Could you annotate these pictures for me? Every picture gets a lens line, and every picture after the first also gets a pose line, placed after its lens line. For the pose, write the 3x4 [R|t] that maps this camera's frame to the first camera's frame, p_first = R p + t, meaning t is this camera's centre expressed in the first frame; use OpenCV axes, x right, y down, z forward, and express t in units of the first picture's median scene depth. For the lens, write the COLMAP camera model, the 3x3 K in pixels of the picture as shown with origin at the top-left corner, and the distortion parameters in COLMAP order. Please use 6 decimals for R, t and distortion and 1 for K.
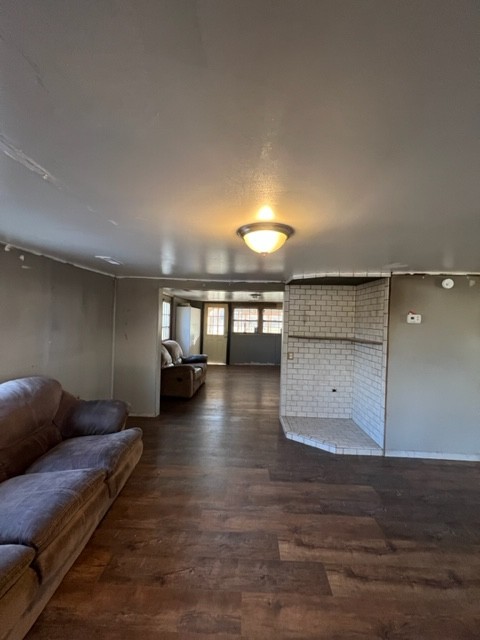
lens RADIAL K [[255.2, 0, 239.1], [0, 255.2, 318.3], [0, 0, 1]] dist [0.000423, 0.000060]
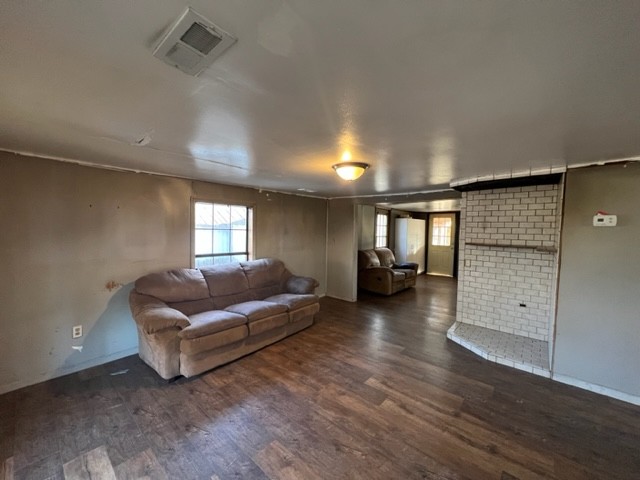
lens RADIAL K [[255.2, 0, 317.7], [0, 255.2, 239.7], [0, 0, 1]] dist [0.000423, 0.000060]
pose [[0.771098, 0.012872, -0.636586, 0.385859], [0.006890, 0.999568, 0.028558, 0.024427], [0.636679, -0.026407, 0.770676, -0.134071]]
